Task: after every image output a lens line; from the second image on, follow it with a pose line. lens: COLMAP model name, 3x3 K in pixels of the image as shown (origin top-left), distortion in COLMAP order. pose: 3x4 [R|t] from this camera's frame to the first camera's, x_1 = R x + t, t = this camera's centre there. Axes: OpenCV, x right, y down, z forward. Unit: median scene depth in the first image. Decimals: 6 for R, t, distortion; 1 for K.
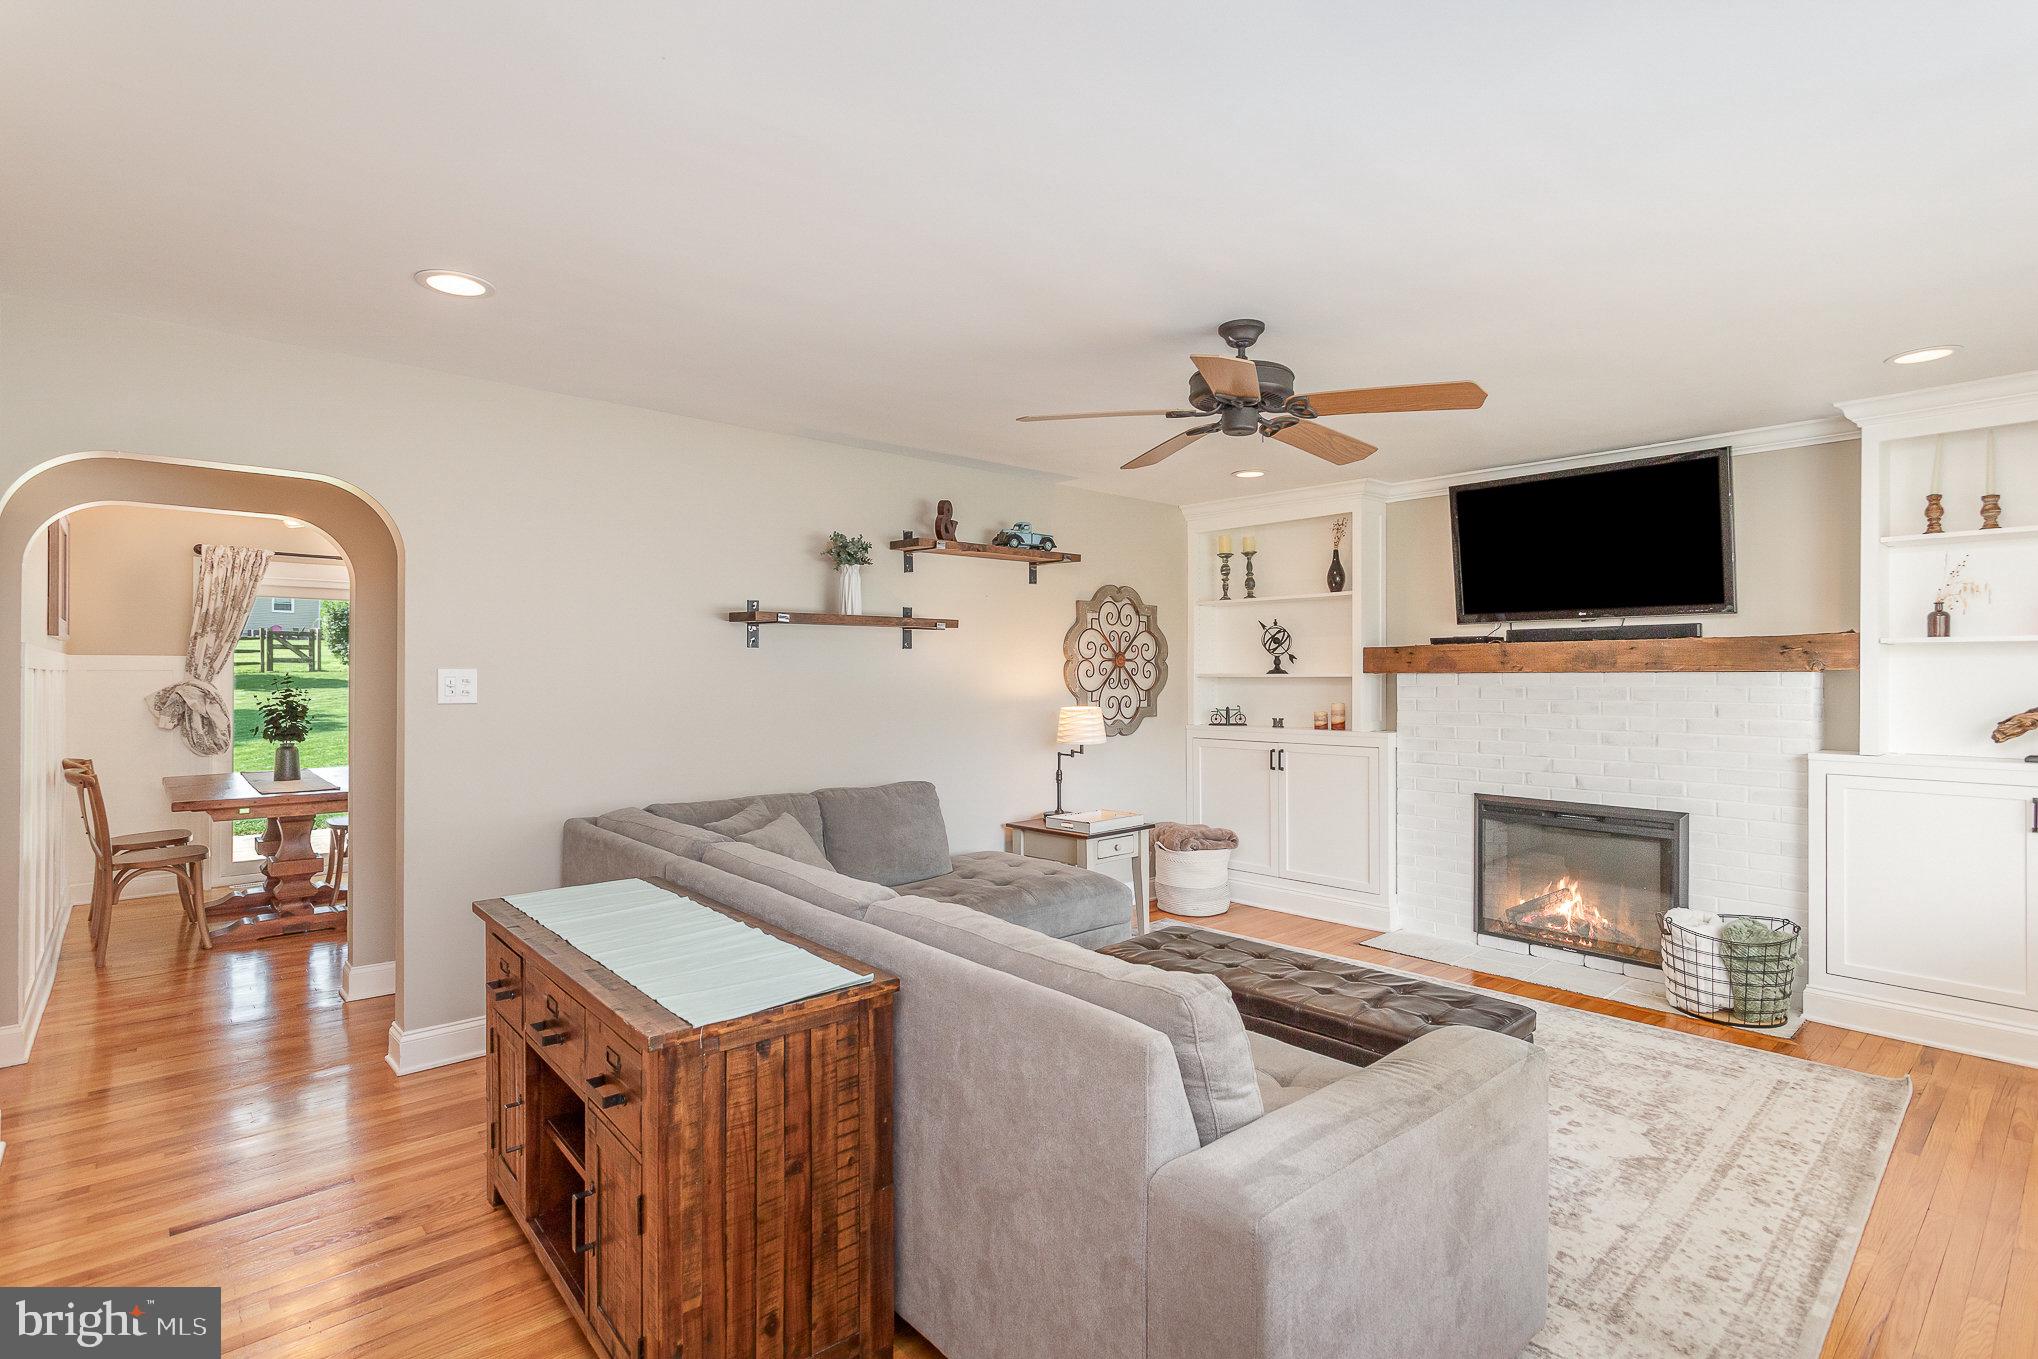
lens RADIAL K [[976.2, 0, 1013.8], [0, 976.2, 666.5], [0, 0, 1]] dist [0.000876, 0.000230]
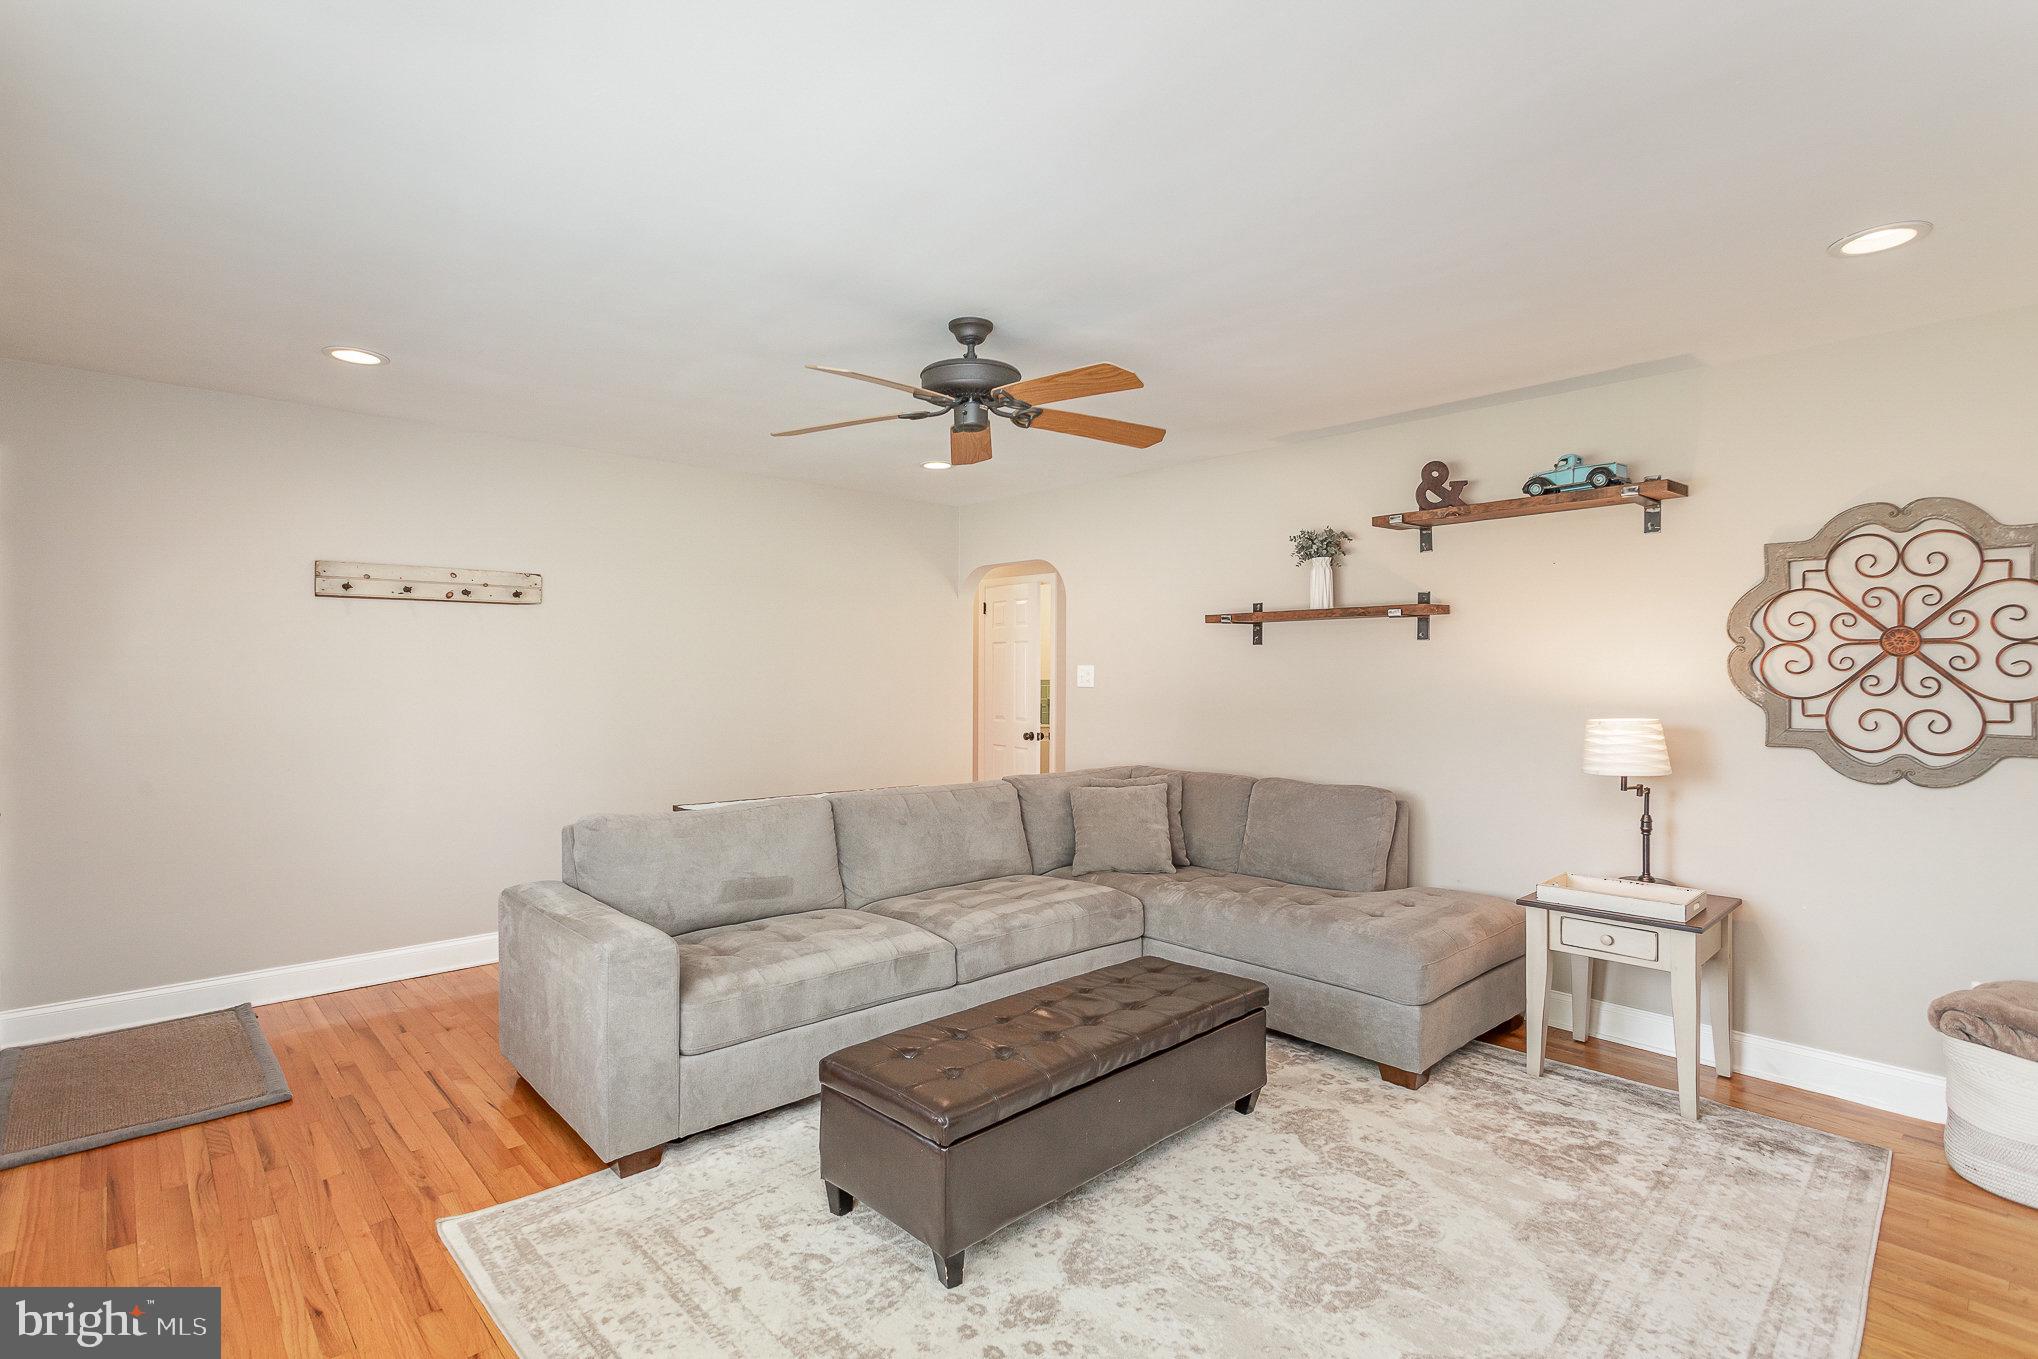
lens RADIAL K [[976.2, 0, 1013.8], [0, 976.2, 666.5], [0, 0, 1]] dist [0.000876, 0.000230]
pose [[0.027312, -0.004316, -0.999618, 0.689606], [0.006920, 0.999968, -0.004129, 0.006317], [0.999603, -0.006804, 0.027341, 0.559219]]
